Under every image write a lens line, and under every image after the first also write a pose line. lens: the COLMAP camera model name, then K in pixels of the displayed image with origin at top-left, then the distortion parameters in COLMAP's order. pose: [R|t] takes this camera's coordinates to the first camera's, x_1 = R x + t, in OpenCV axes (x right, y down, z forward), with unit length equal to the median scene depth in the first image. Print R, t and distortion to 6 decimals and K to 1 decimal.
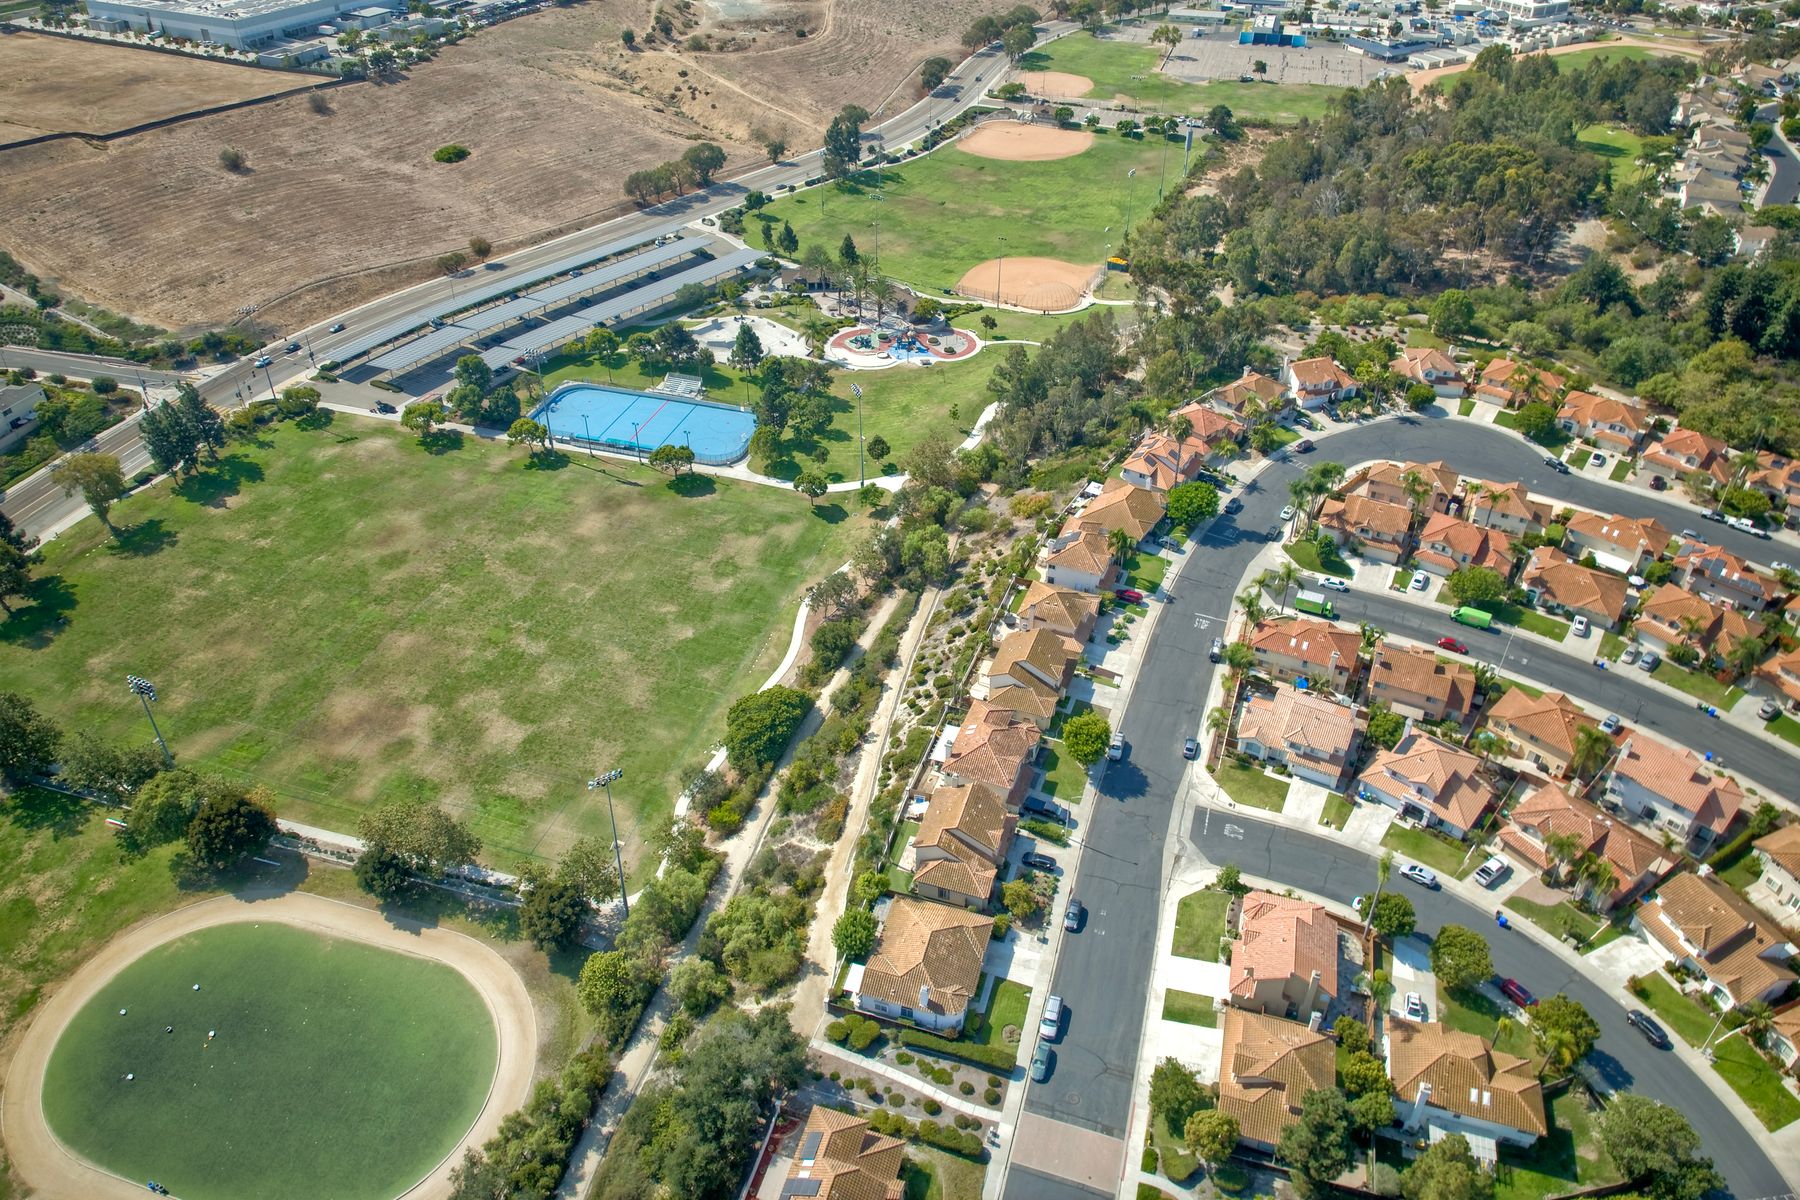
lens RADIAL K [[1315.2, 0, 901.1], [0, 1315.2, 607.5], [0, 0, 1]] dist [-0.042663, -0.005254]
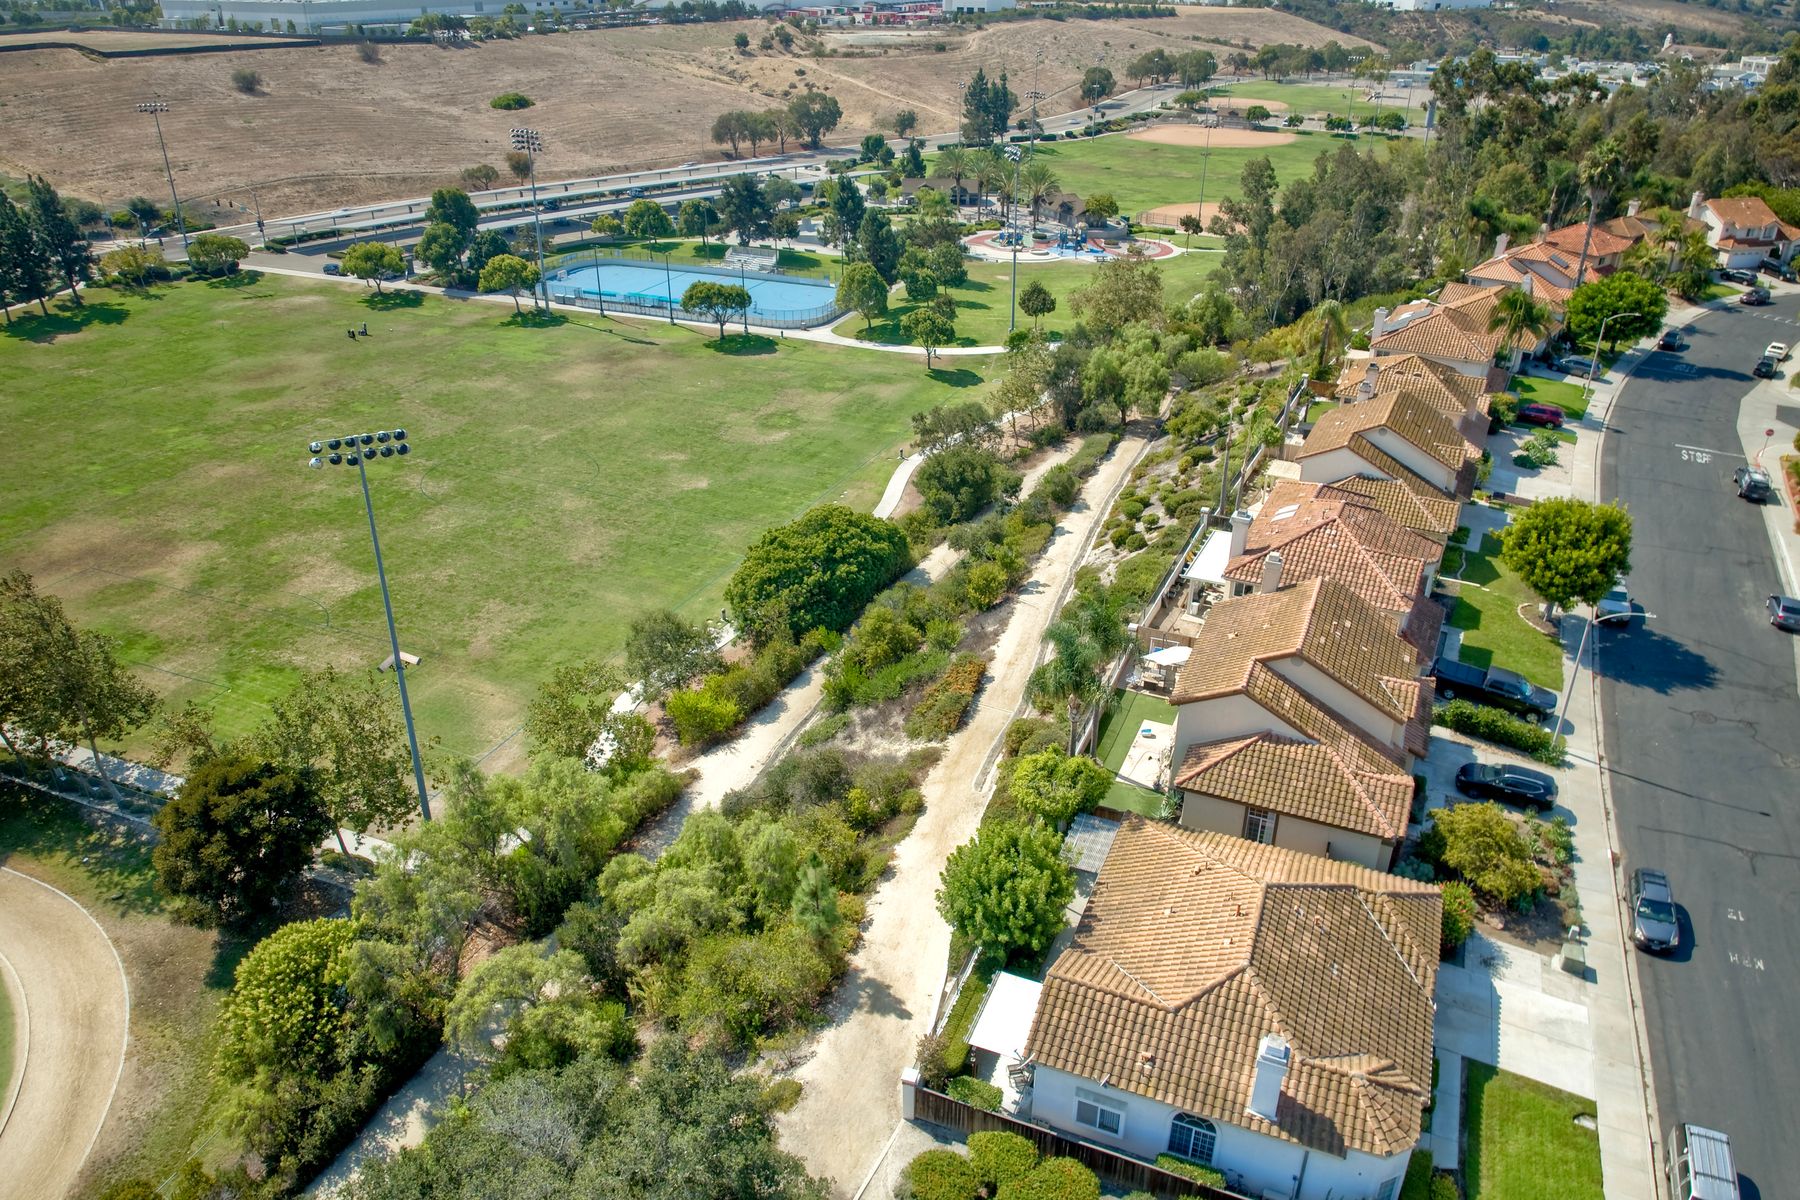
lens RADIAL K [[1384.6, 0, 890.8], [0, 1384.6, 596.0], [0, 0, 1]] dist [0.002508, -0.023295]
pose [[0.994304, 0.067069, -0.082838, -0.033960], [-0.078824, 0.985850, -0.147942, 0.189808], [0.071744, 0.153629, 0.985521, 0.533221]]
